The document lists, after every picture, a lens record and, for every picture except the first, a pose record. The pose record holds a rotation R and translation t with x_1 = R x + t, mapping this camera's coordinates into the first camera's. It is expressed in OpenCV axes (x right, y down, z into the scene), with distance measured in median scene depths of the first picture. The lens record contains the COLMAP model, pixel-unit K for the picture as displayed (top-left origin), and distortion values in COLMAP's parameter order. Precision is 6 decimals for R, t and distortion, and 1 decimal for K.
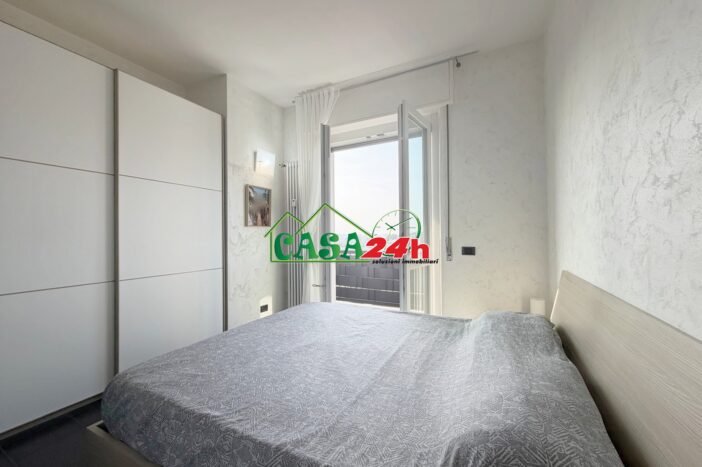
lens RADIAL K [[287.5, 0, 353.5], [0, 287.5, 235.4], [0, 0, 1]] dist [0.001355, 0.000167]
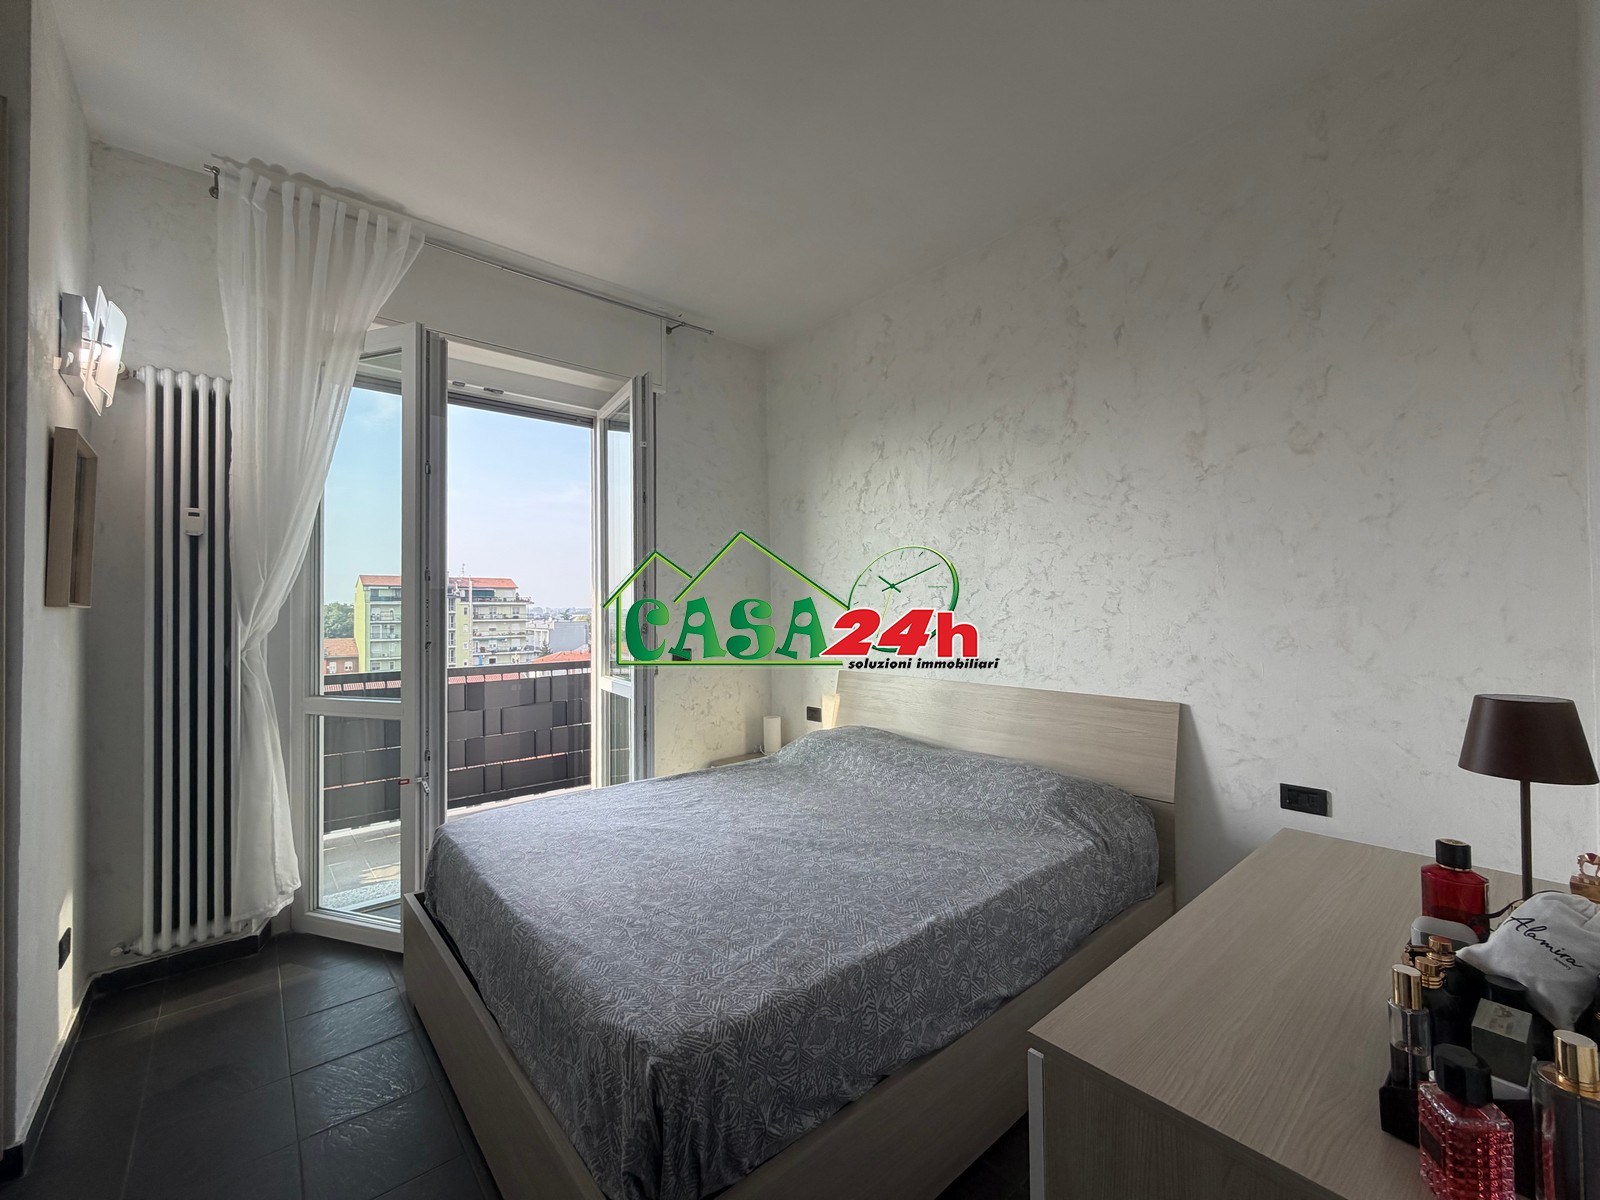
lens RADIAL K [[683.7, 0, 798.7], [0, 683.7, 602.1], [0, 0, 1]] dist [-0.001418, -0.000233]
pose [[0.353957, 0.018132, 0.935086, -0.872183], [0.003672, 0.999777, -0.020776, -0.026599], [-0.935254, 0.010787, 0.353812, 0.311264]]
